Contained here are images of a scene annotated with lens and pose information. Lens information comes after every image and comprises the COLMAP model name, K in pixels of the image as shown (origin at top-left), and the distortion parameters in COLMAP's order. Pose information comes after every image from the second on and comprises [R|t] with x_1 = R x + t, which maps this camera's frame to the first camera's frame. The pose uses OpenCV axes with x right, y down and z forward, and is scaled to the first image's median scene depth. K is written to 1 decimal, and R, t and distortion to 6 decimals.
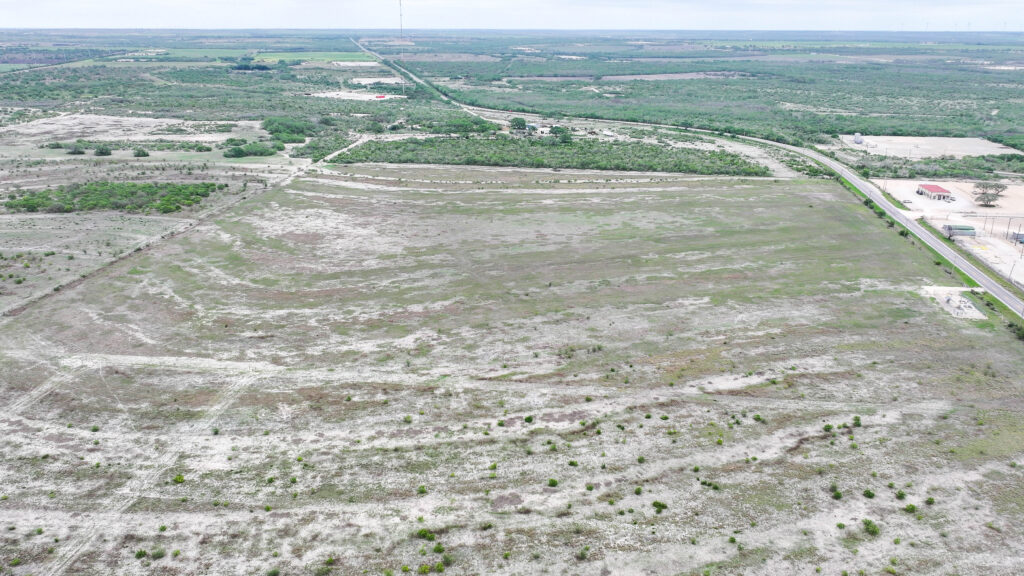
lens RADIAL K [[758.2, 0, 512.0], [0, 758.2, 288.0], [0, 0, 1]] dist [0.002269, 0.000788]
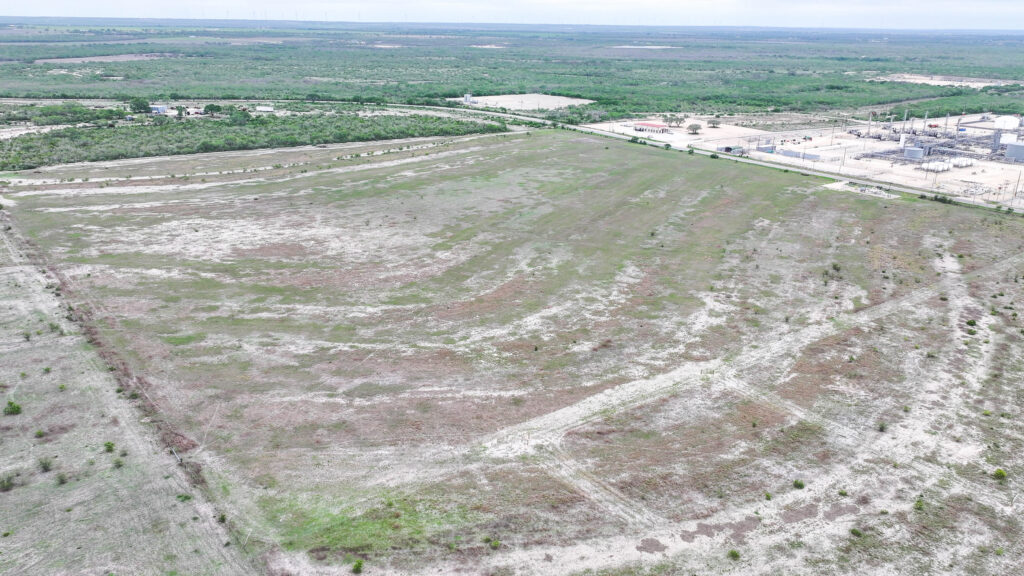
lens RADIAL K [[758.2, 0, 512.0], [0, 758.2, 288.0], [0, 0, 1]] dist [0.002269, 0.000788]
pose [[0.741119, -0.219390, 0.634517, -0.390811], [0.206550, 0.973770, 0.095438, -0.036956], [-0.638812, 0.060329, 0.766994, 0.214177]]
